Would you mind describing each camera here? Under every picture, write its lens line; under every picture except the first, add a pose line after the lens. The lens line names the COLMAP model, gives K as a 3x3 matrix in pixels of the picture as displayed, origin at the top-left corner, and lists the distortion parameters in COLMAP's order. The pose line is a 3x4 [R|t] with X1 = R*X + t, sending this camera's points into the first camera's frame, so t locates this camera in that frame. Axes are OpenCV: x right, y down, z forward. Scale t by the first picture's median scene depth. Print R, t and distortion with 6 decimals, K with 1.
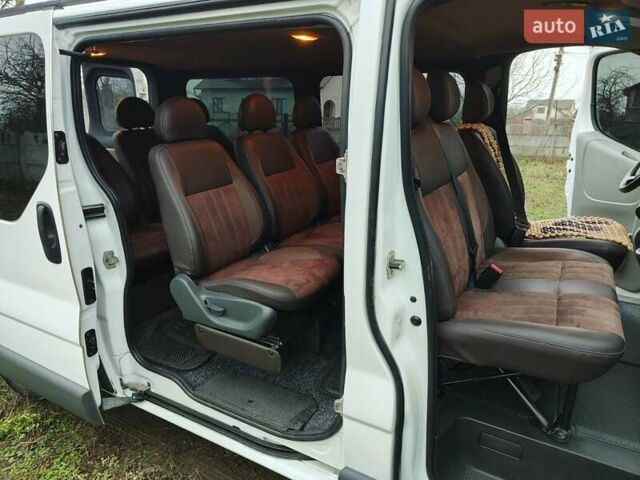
lens RADIAL K [[463.4, 0, 320.0], [0, 463.4, 240.0], [0, 0, 1]] dist [0.022385, -0.003308]
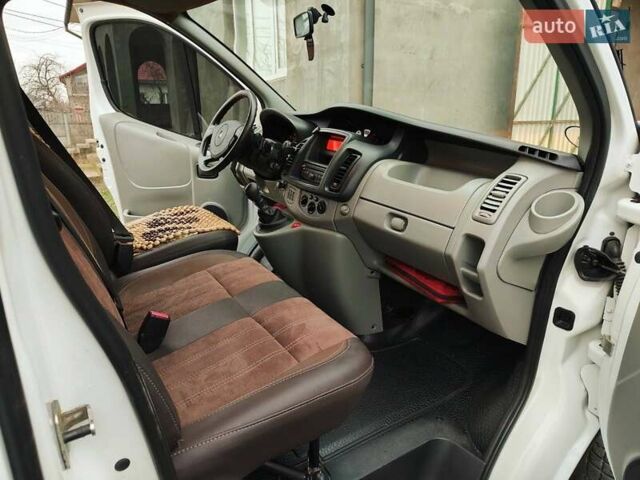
lens RADIAL K [[443.5, 0, 320.0], [0, 443.5, 240.0], [0, 0, 1]] dist [0.022731, -0.001387]
pose [[0.462881, -0.273819, 0.843068, -0.237732], [0.247665, 0.953166, 0.173598, -1.183583], [-0.851119, 0.128443, 0.509018, 6.001508]]
